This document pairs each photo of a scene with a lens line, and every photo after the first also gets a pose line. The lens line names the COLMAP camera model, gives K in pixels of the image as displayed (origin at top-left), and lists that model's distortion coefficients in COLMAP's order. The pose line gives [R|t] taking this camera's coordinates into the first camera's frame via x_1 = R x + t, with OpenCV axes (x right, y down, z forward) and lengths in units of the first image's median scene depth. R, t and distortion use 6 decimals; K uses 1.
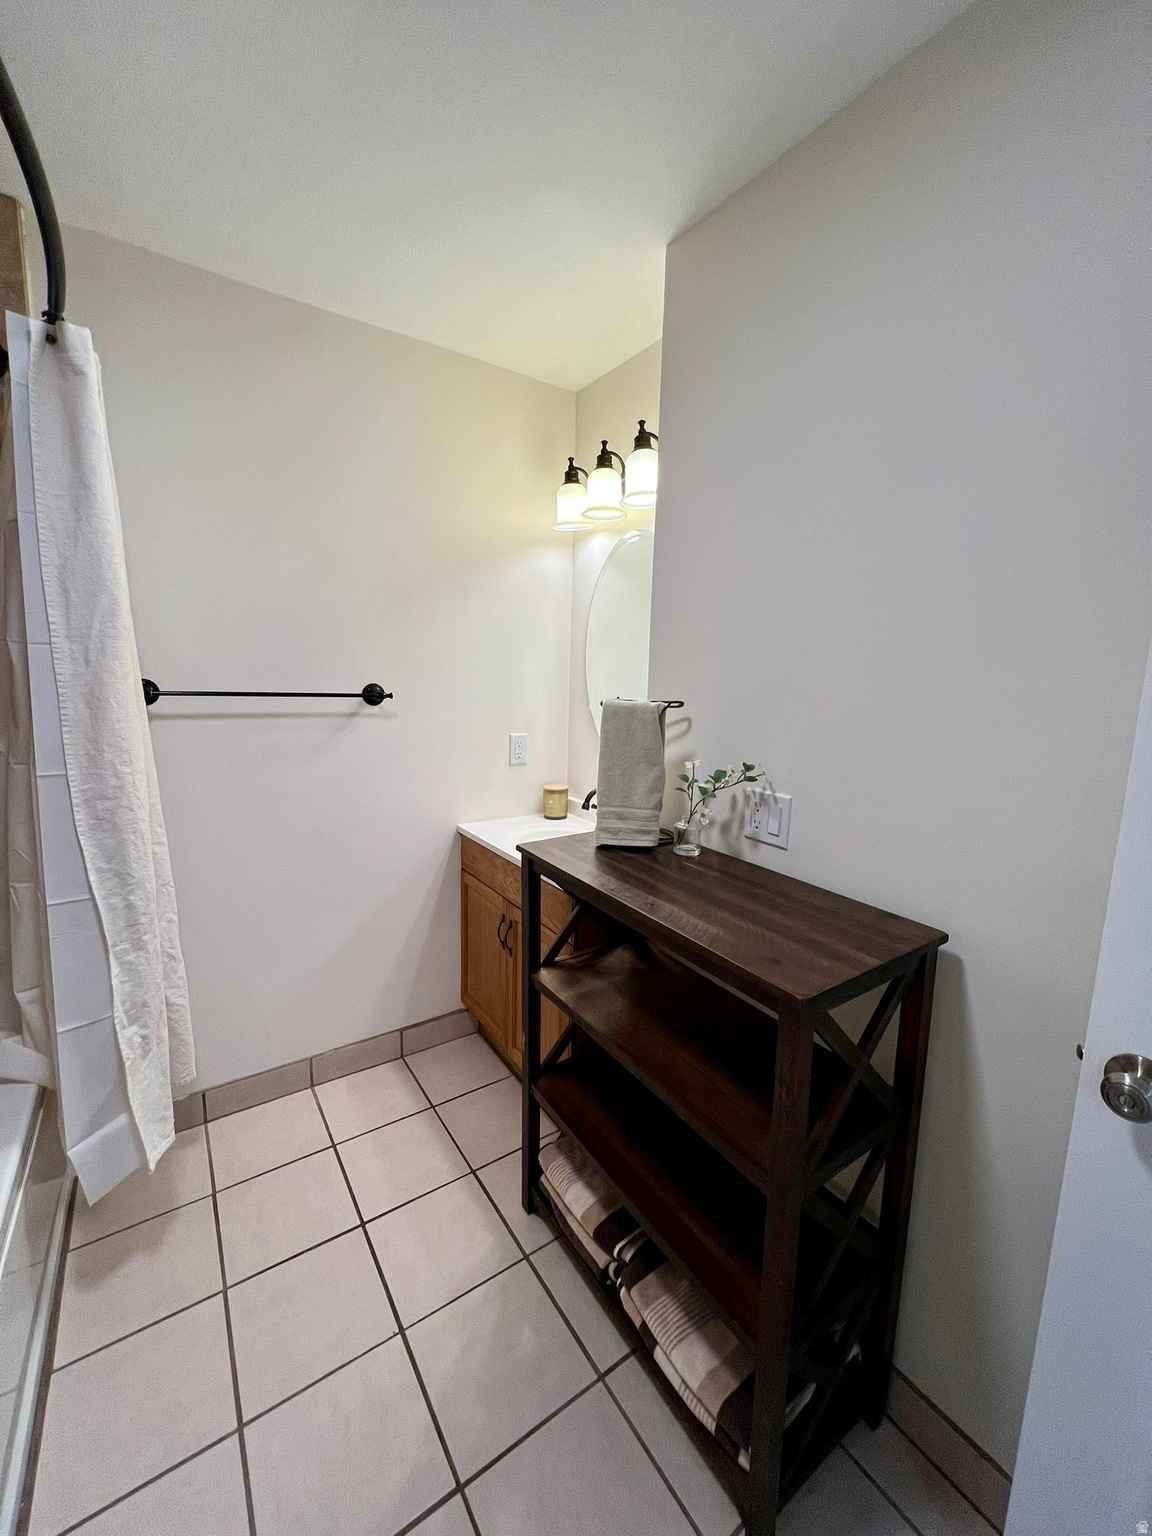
lens RADIAL K [[612.8, 0, 578.8], [0, 612.8, 758.1], [0, 0, 1]] dist [0.001345, 0.000157]
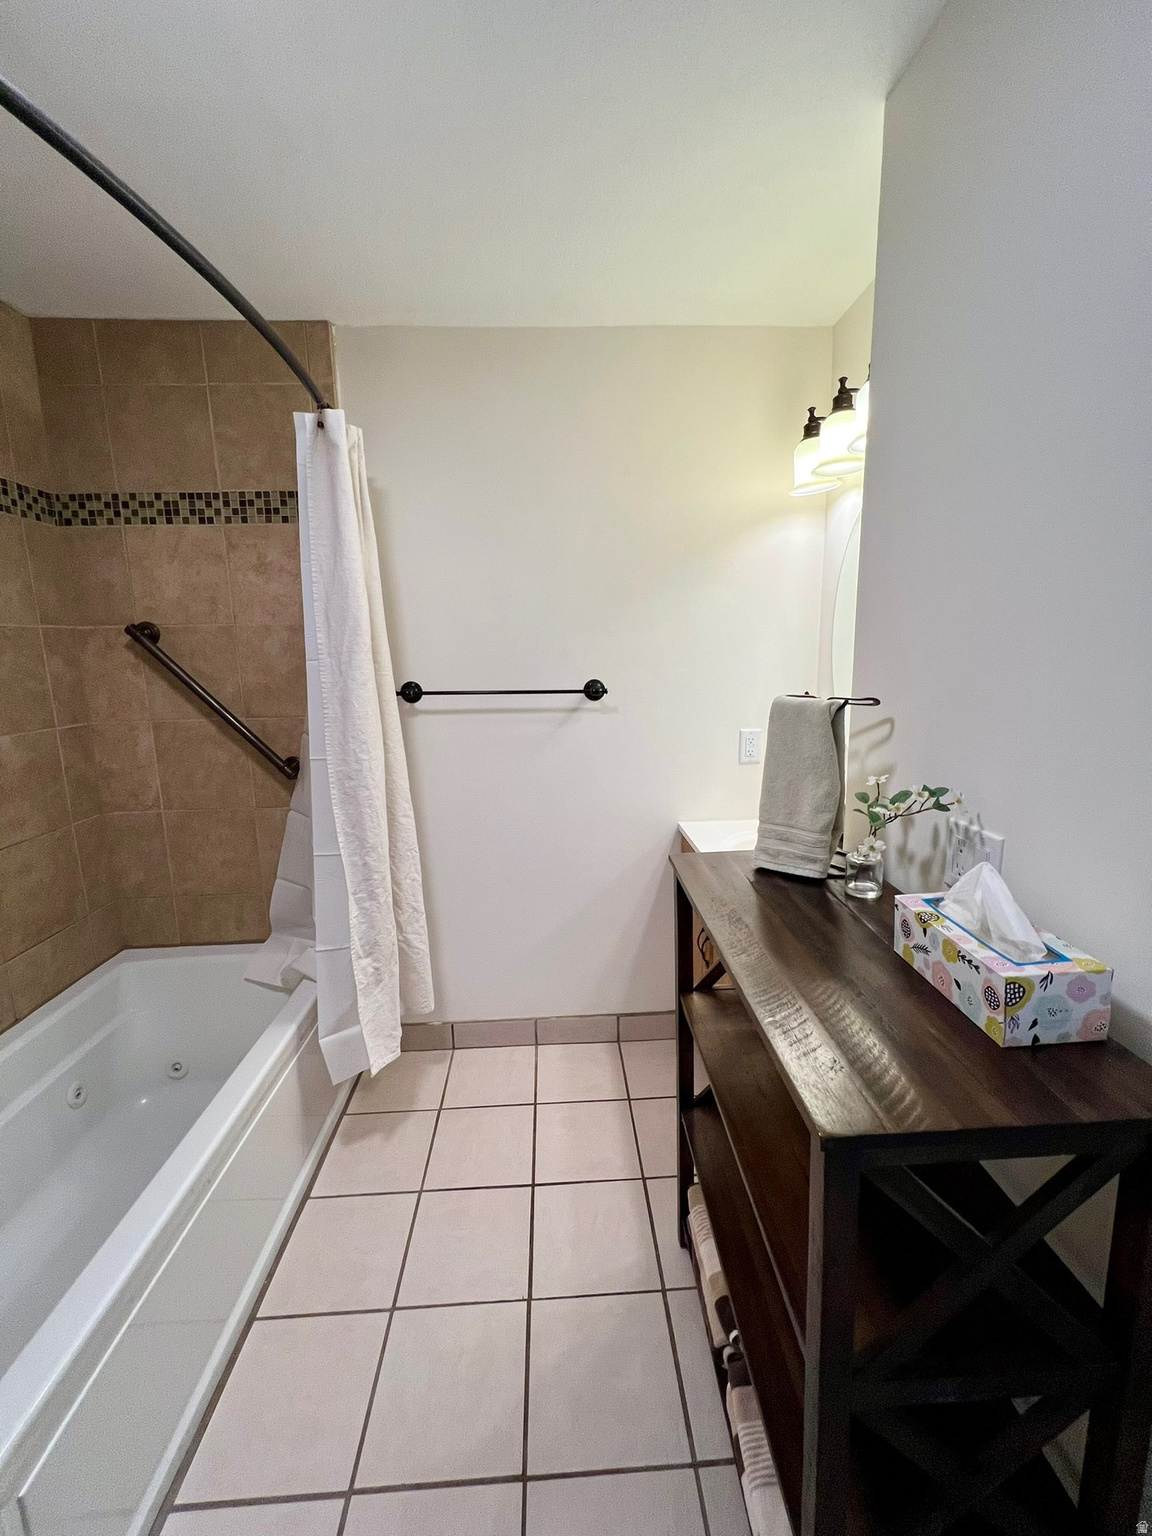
lens RADIAL K [[612.8, 0, 576.5], [0, 612.8, 759.8], [0, 0, 1]] dist [0.001345, 0.000157]
pose [[0.848262, 0.046324, -0.527547, 0.262317], [-0.032335, 0.998839, 0.035715, -0.030117], [0.528589, -0.013237, 0.848774, 0.141654]]
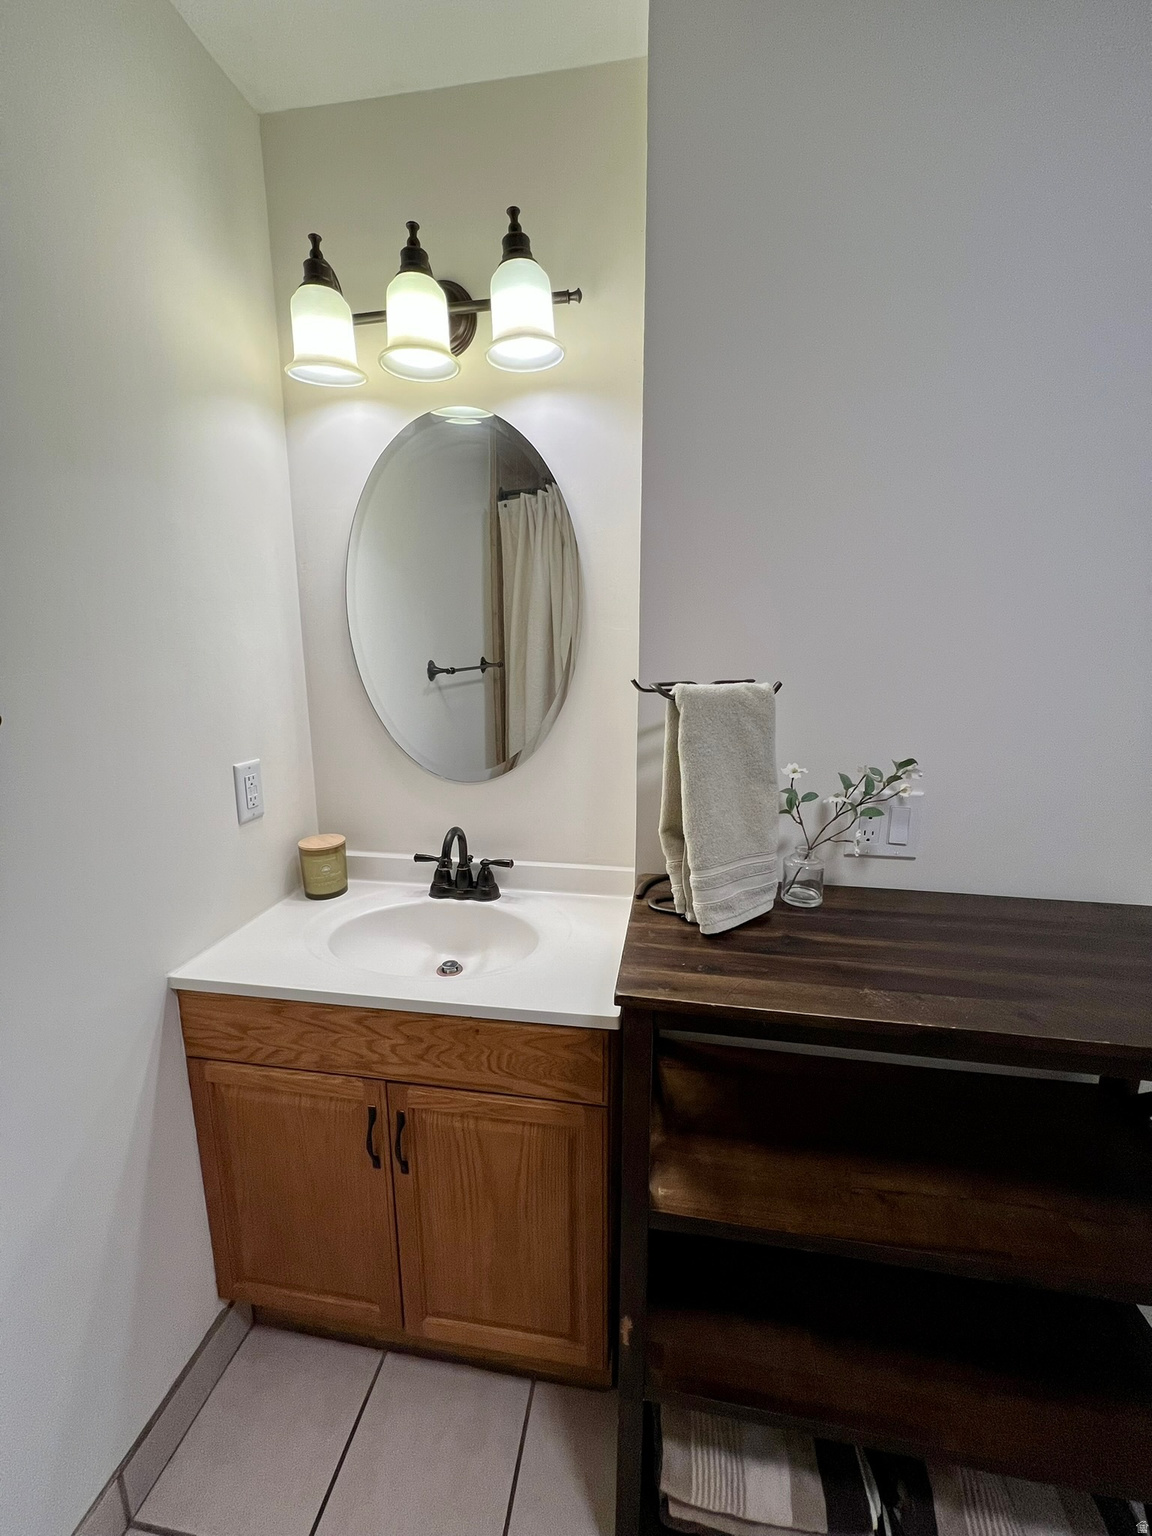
lens RADIAL K [[612.8, 0, 576.3], [0, 612.8, 759.6], [0, 0, 1]] dist [0.001345, 0.000157]
pose [[0.683035, -0.159699, 0.712713, -0.446029], [0.121258, 0.987056, 0.104963, -0.100390], [-0.720250, 0.014729, 0.693558, 0.679647]]
